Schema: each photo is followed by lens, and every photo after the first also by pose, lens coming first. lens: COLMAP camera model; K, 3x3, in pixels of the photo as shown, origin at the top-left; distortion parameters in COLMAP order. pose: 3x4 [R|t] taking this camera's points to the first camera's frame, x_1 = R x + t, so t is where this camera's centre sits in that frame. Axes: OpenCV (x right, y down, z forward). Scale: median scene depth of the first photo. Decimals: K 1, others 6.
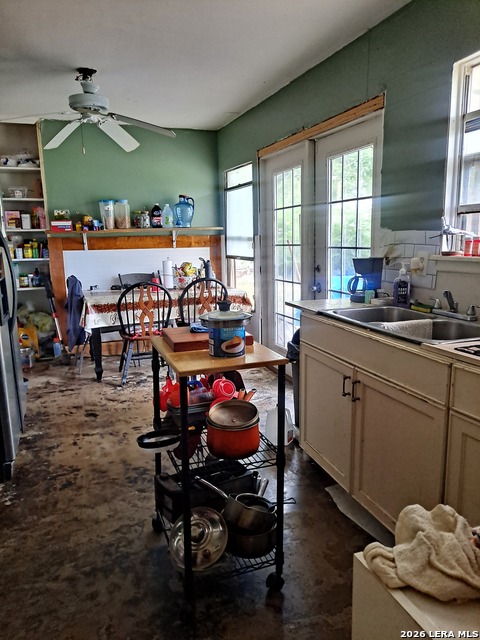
lens RADIAL K [[471.5, 0, 239.7], [0, 471.5, 320.0], [0, 0, 1]] dist [0.004849, -0.000419]
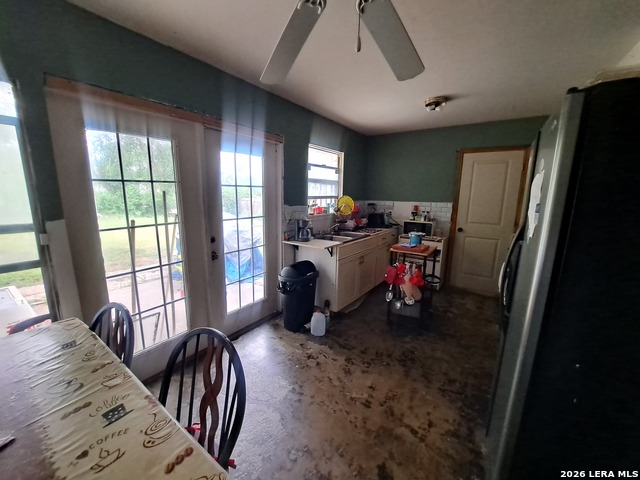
lens RADIAL K [[256.1, 0, 318.7], [0, 256.1, 239.2], [0, 0, 1]] dist [-0.000602, -0.000255]
pose [[-0.565561, -0.149735, 0.811000, -0.682443], [0.139138, 0.951959, 0.272791, -0.347466], [-0.812885, 0.267121, -0.517557, 1.559097]]
